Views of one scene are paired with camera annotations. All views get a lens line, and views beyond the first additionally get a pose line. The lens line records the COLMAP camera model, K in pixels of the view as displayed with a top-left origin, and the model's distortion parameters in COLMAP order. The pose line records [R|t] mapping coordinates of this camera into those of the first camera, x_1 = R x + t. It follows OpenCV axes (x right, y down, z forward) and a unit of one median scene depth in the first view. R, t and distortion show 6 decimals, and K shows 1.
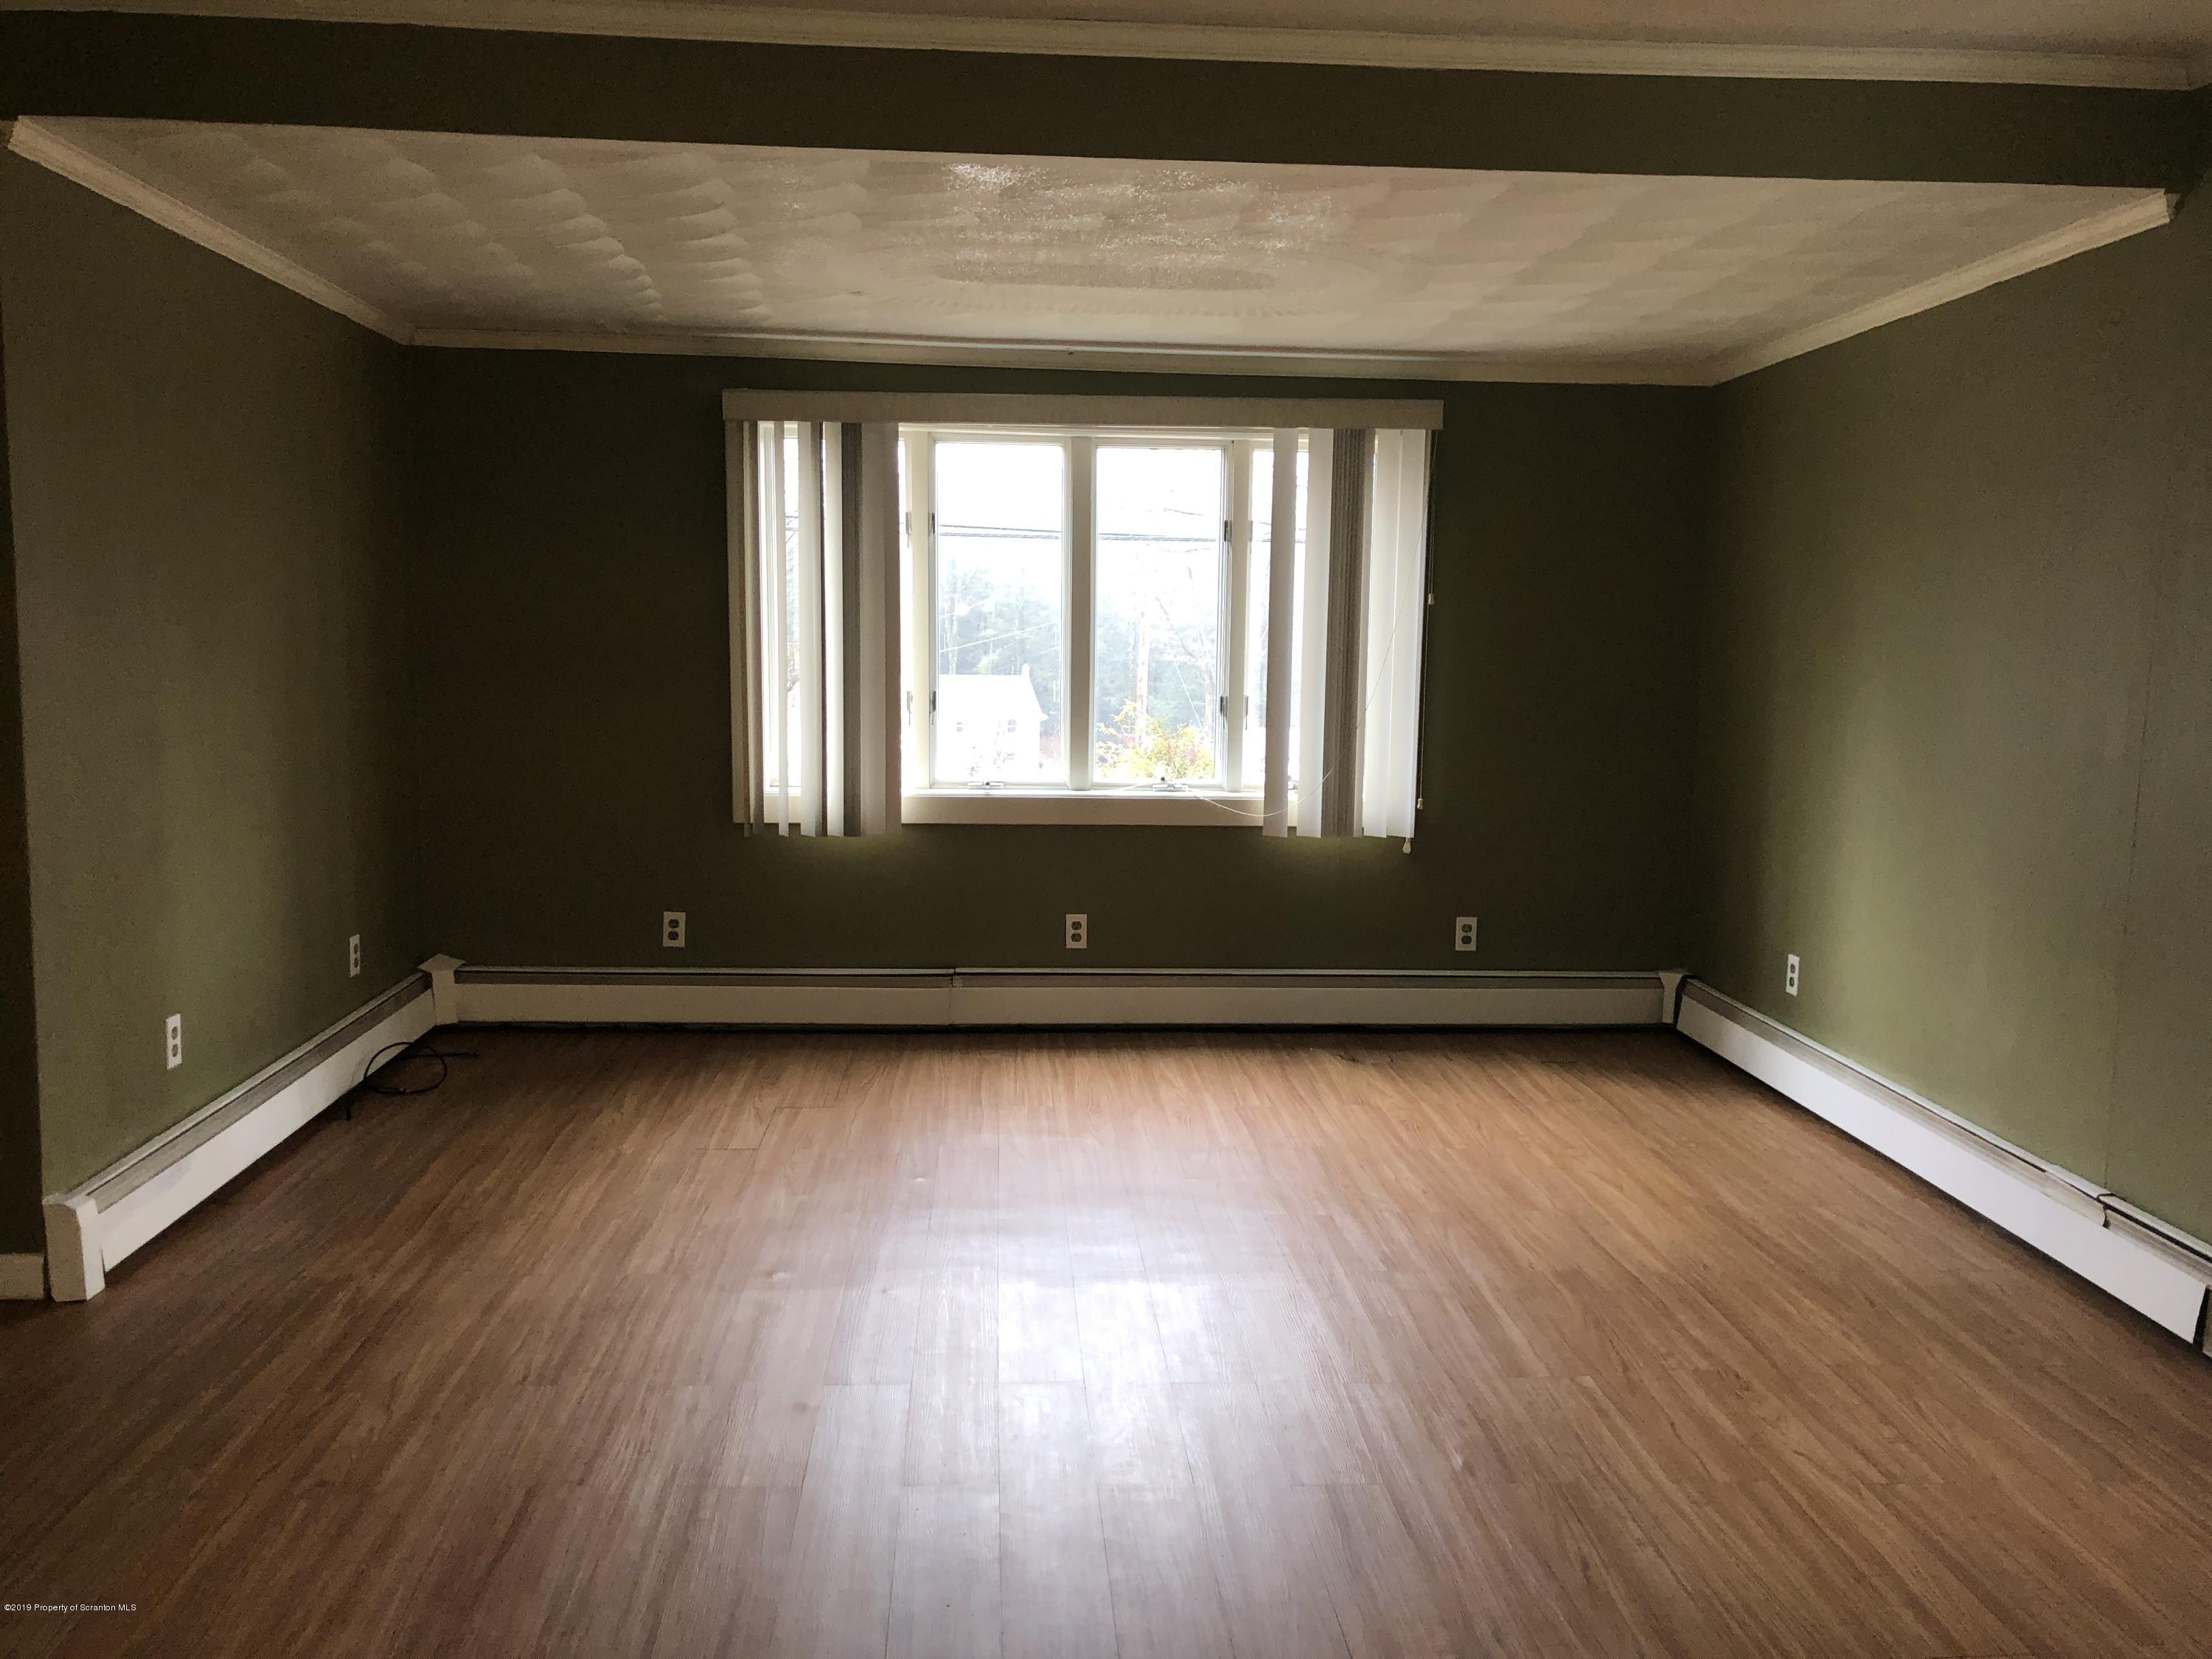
lens RADIAL K [[1819.0, 0, 1109.9], [0, 1819.0, 830.2], [0, 0, 1]] dist [0.047505, -0.037735]
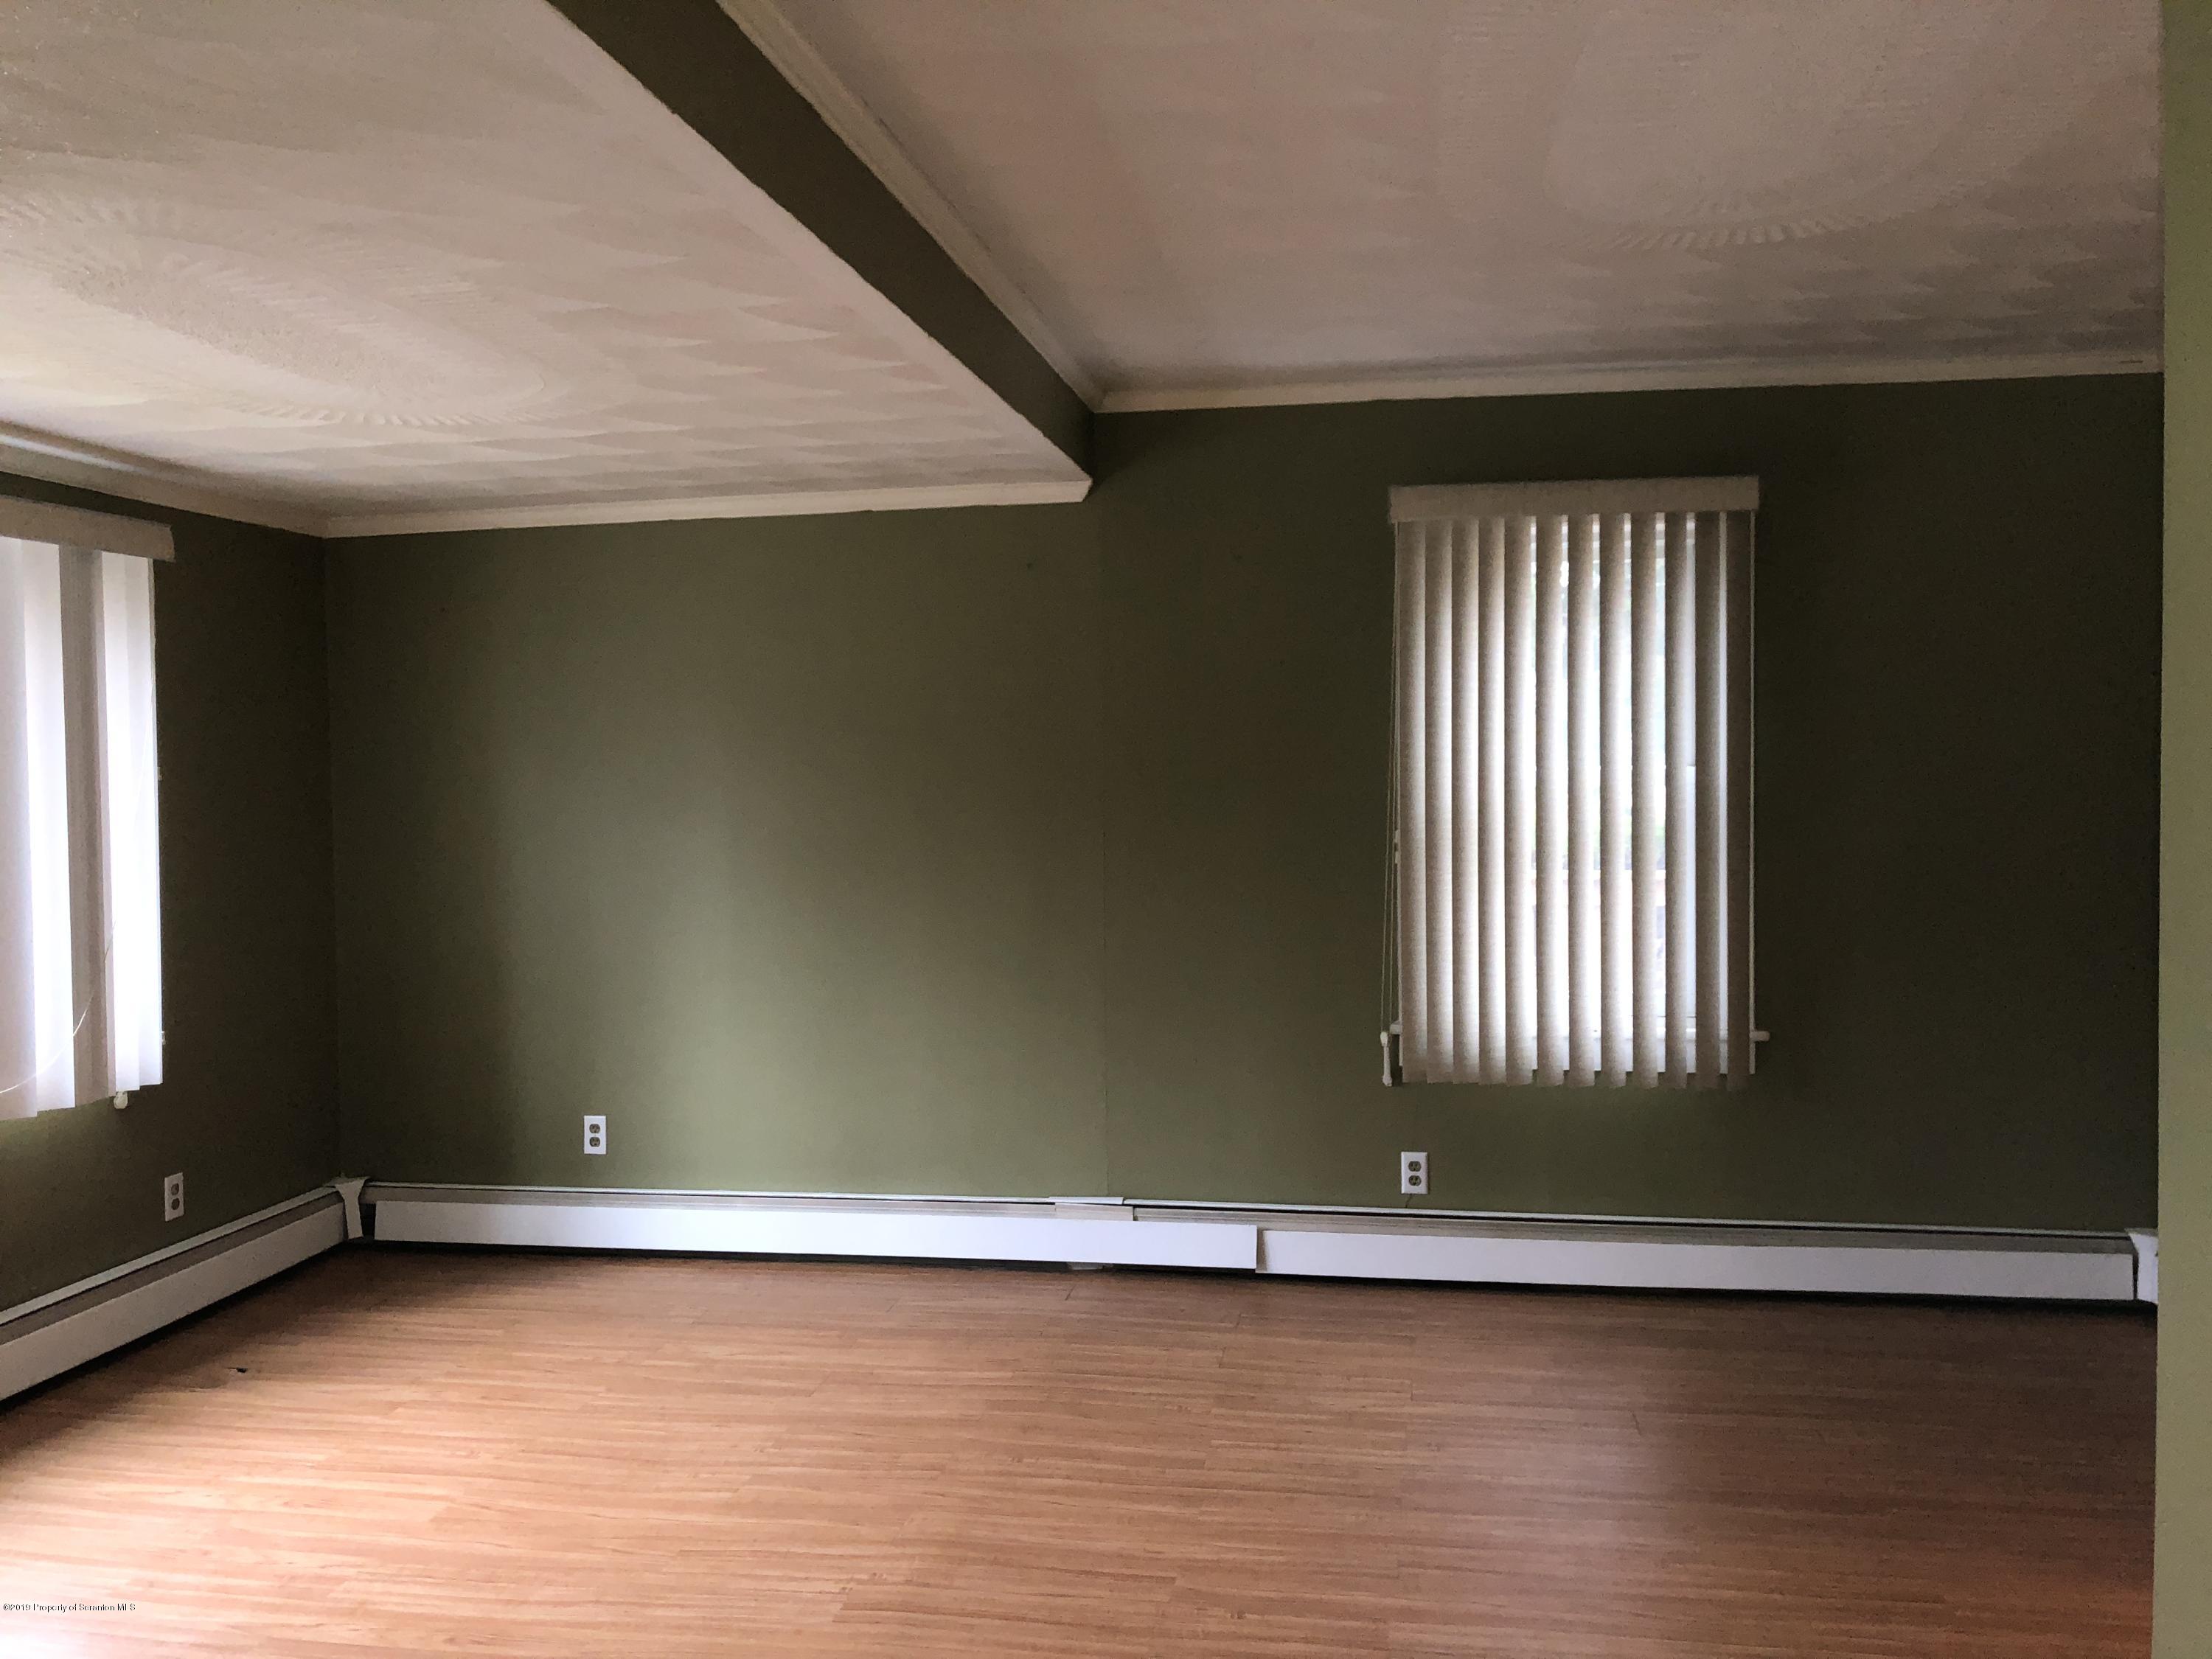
lens RADIAL K [[1819.0, 0, 1110.8], [0, 1819.0, 827.7], [0, 0, 1]] dist [0.047505, -0.037735]
pose [[0.224792, -0.049613, 0.973143, -0.559918], [0.124504, 0.991979, 0.021813, -0.079347], [-0.966420, 0.116257, 0.229166, 0.483993]]
